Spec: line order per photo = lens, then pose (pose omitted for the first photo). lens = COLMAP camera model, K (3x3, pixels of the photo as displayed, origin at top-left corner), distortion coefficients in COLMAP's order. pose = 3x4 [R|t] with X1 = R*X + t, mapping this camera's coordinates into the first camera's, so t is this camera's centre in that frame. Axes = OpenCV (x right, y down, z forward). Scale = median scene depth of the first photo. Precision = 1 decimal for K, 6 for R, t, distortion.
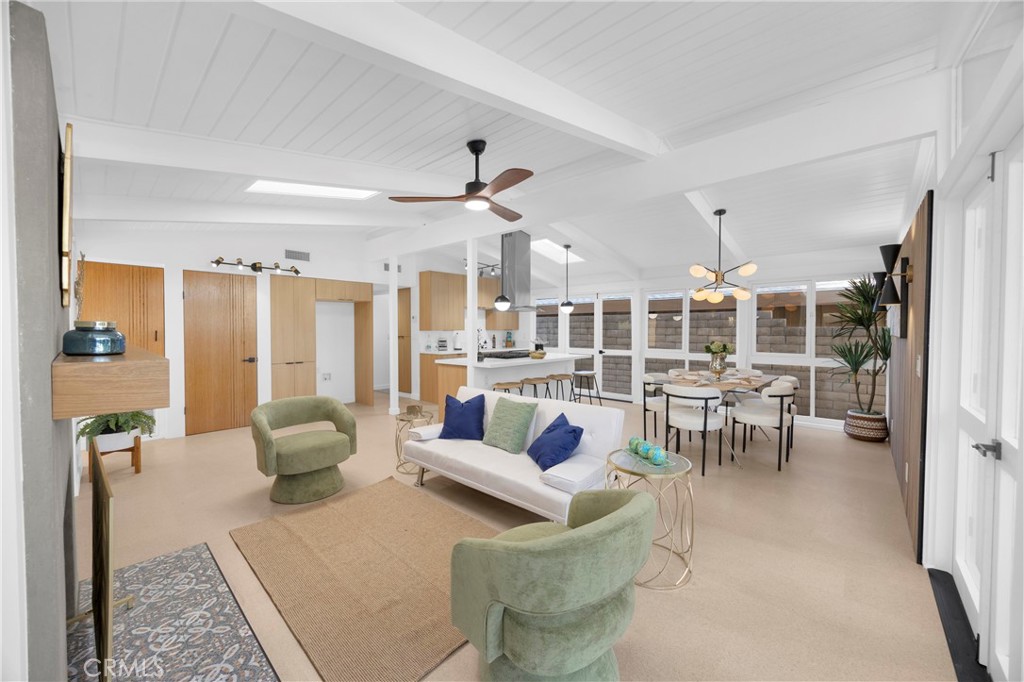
lens RADIAL K [[388.9, 0, 512.5], [0, 388.9, 332.6], [0, 0, 1]] dist [0.000247, -0.000173]
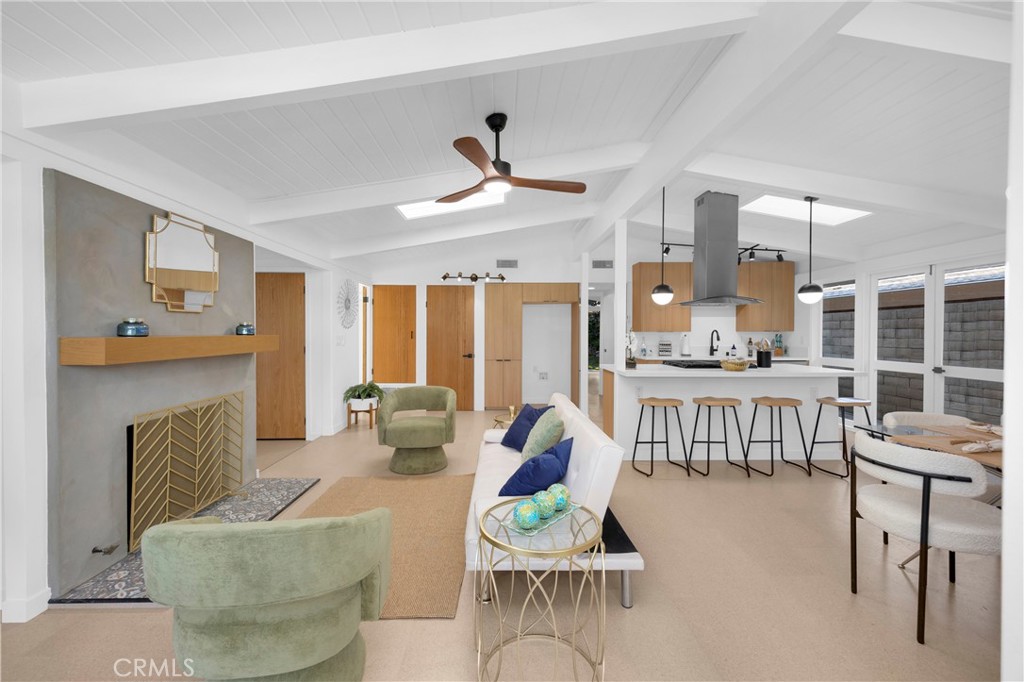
lens RADIAL K [[418.0, 0, 507.6], [0, 418.0, 334.5], [0, 0, 1]] dist [0.007207, 0.000429]
pose [[0.687042, 0.004513, -0.726603, 0.318949], [-0.007530, 0.999971, -0.000908, 0.005060], [0.726578, 0.006095, 0.687056, 0.182786]]
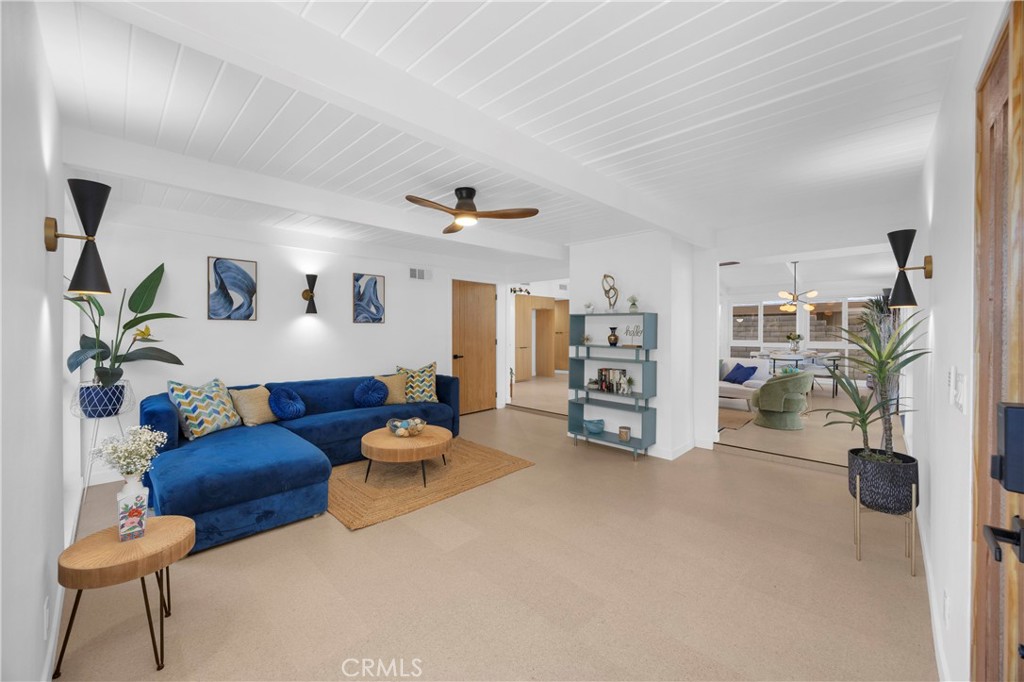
lens RADIAL K [[388.9, 0, 514.3], [0, 388.9, 335.1], [0, 0, 1]] dist [0.000247, -0.000173]
pose [[0.999708, -0.002566, -0.024042, -0.560060], [0.002624, 0.999994, 0.002362, 0.019436], [0.024036, -0.002424, 0.999708, -0.640462]]
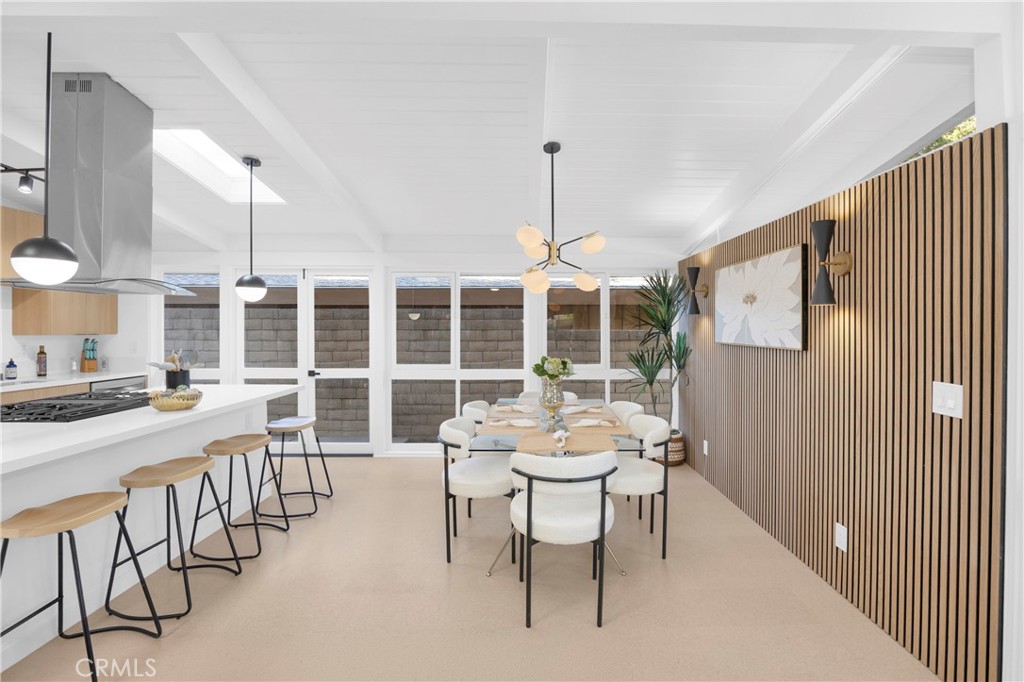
lens RADIAL K [[457.3, 0, 540.9], [0, 457.3, 327.6], [0, 0, 1]] dist [-0.014987, 0.000250]
pose [[0.722518, 0.001422, 0.691350, 0.012830], [0.004415, 0.999968, -0.006672, -0.013684], [-0.691337, 0.007873, 0.722489, 0.380669]]
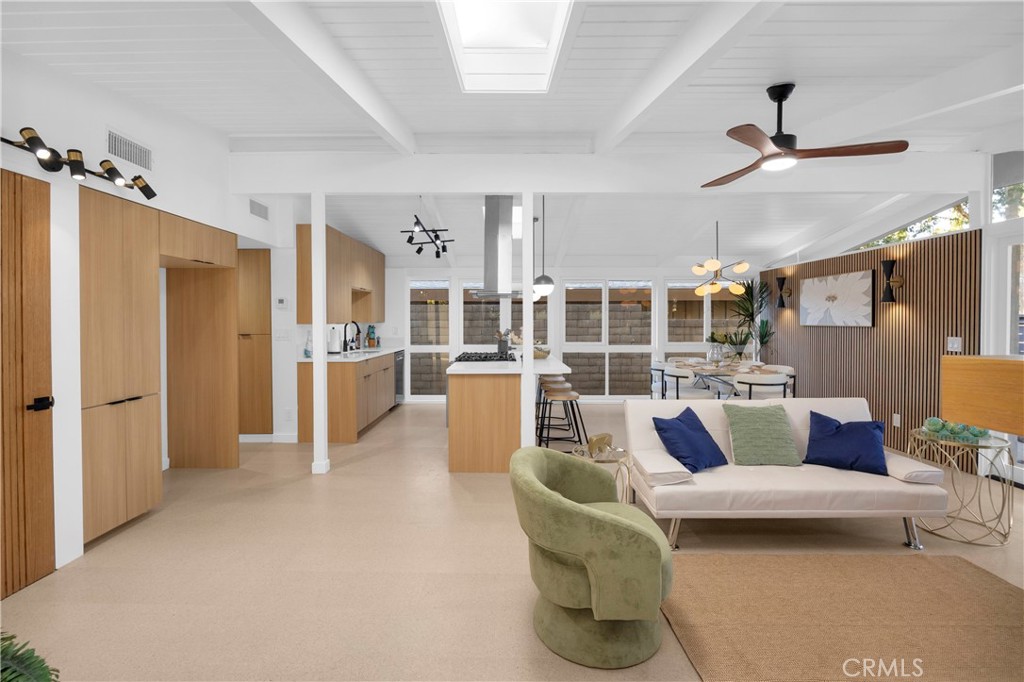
lens RADIAL K [[454.6, 0, 501.2], [0, 454.6, 326.8], [0, 0, 1]] dist [-0.009237, -0.000649]
pose [[0.753744, -0.009850, 0.657095, -0.573657], [0.008238, 0.999951, 0.005541, -0.002677], [-0.657117, 0.001237, 0.753788, 0.347023]]
